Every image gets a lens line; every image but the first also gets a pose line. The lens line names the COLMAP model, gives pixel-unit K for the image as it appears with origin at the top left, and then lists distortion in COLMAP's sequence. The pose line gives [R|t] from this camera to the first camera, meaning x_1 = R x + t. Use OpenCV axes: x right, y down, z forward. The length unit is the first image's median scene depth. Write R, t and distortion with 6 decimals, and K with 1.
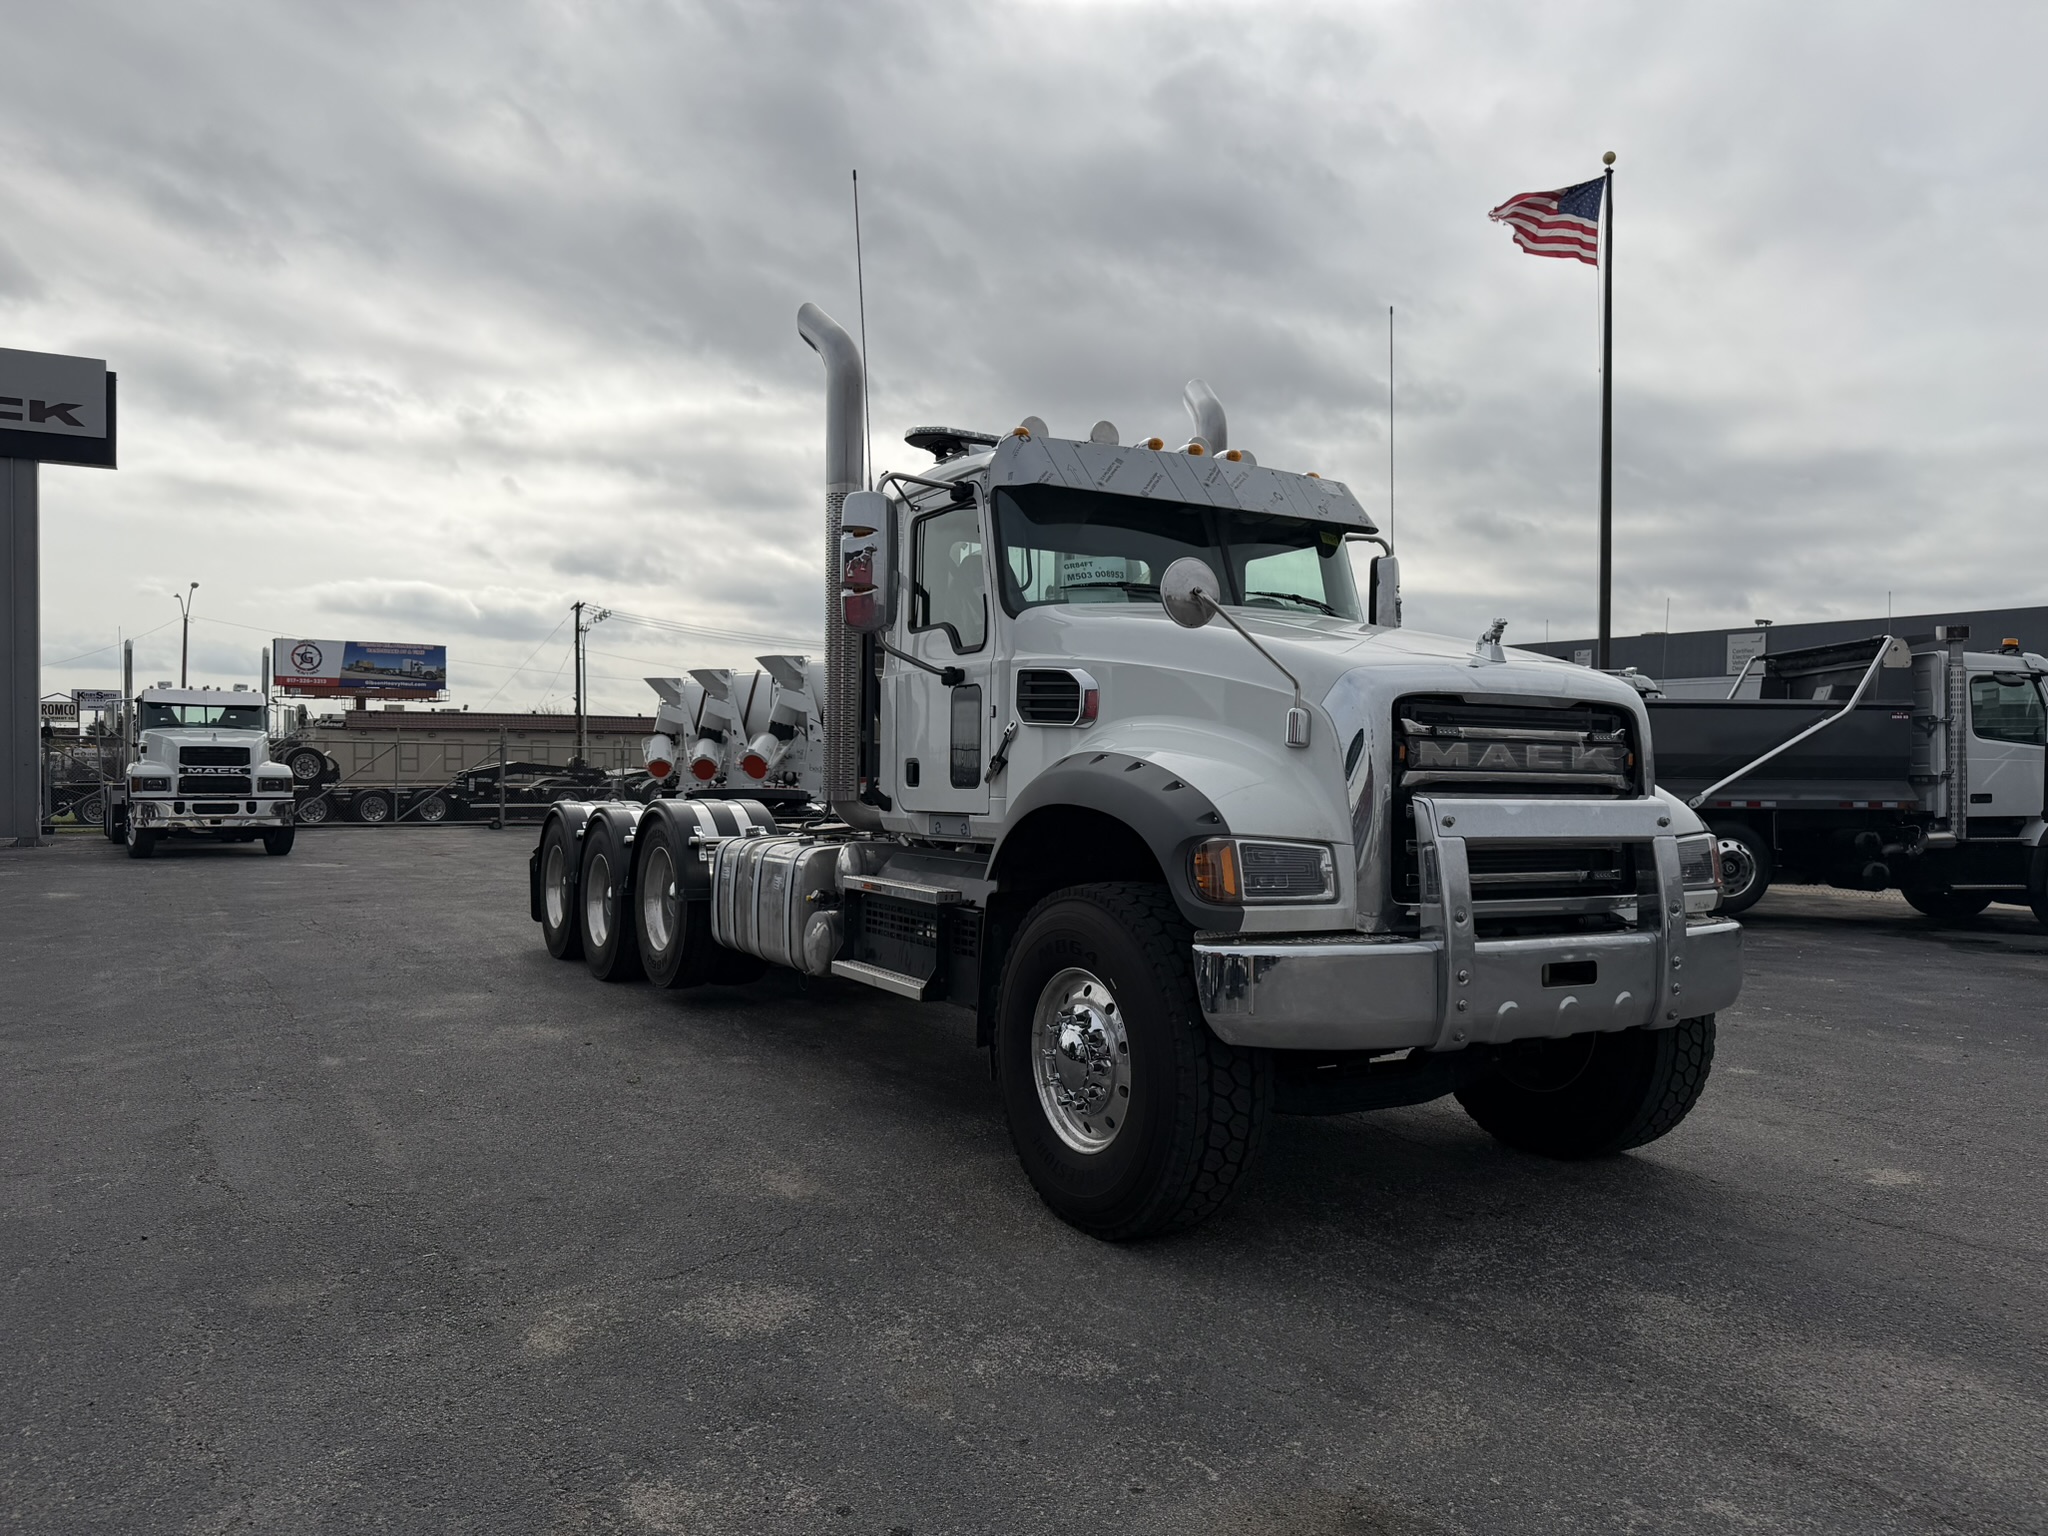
lens RADIAL K [[1433.9, 0, 1021.3], [0, 1433.9, 772.0], [0, 0, 1]] dist [0.027933, -0.029753]
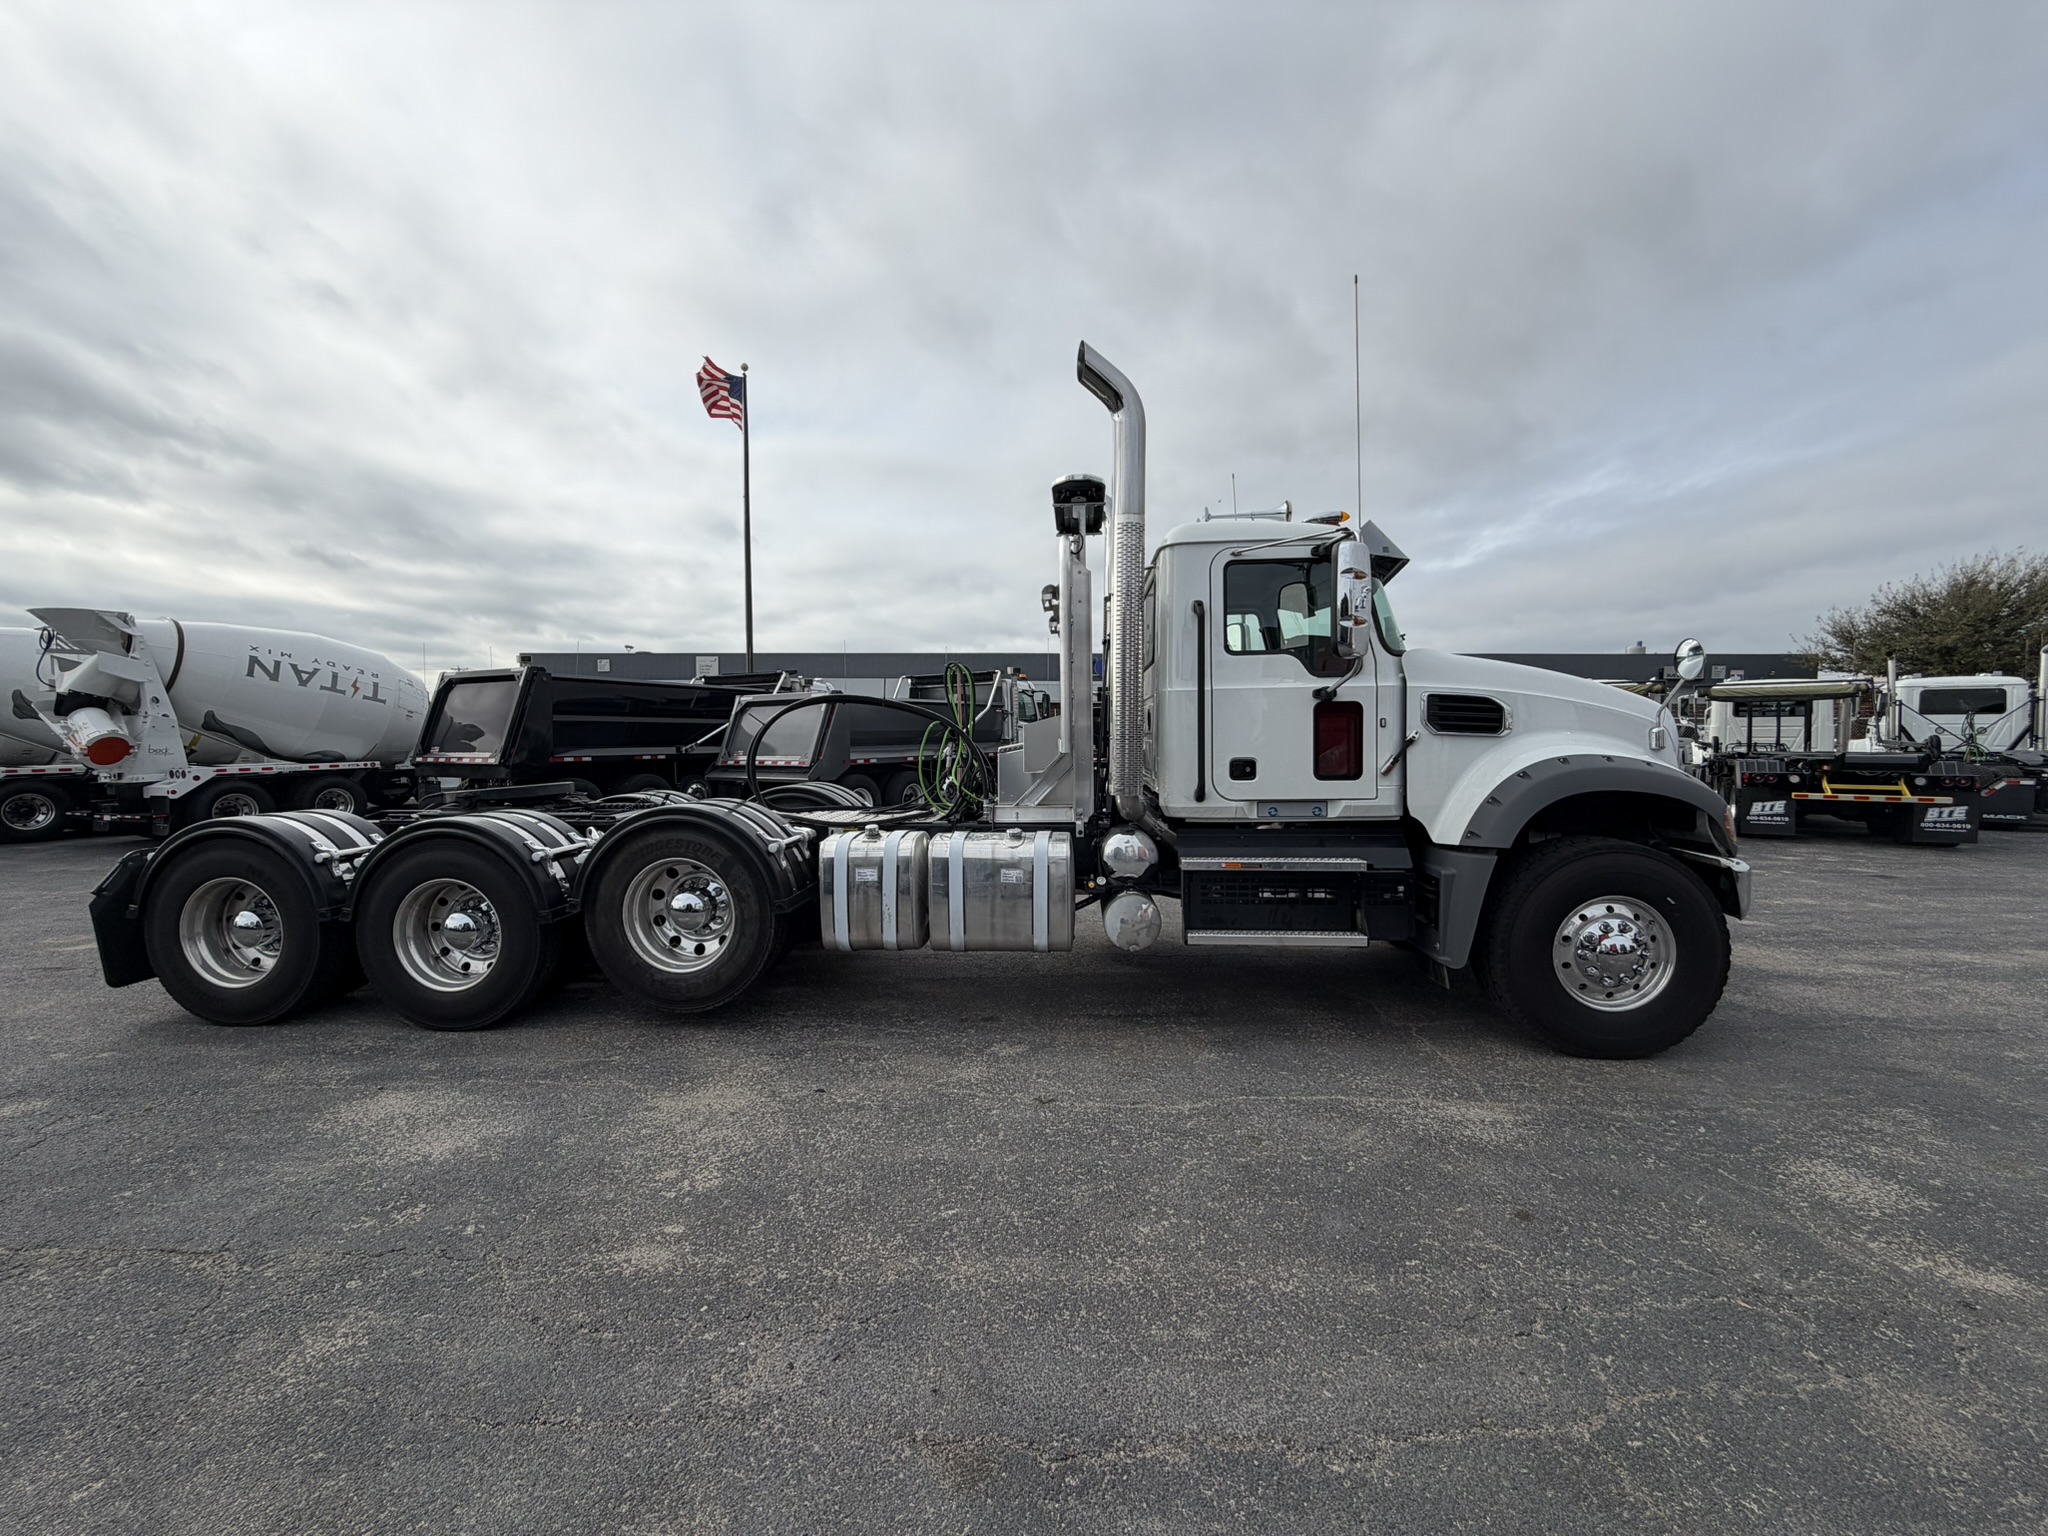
lens RADIAL K [[815.7, 0, 1022.8], [0, 815.7, 761.2], [0, 0, 1]] dist [0.002077, 0.000457]
pose [[0.539465, -0.027900, 0.841546, -0.932252], [-0.003454, 0.999369, 0.035346, -0.037699], [-0.842001, -0.021975, 0.539028, 0.932866]]
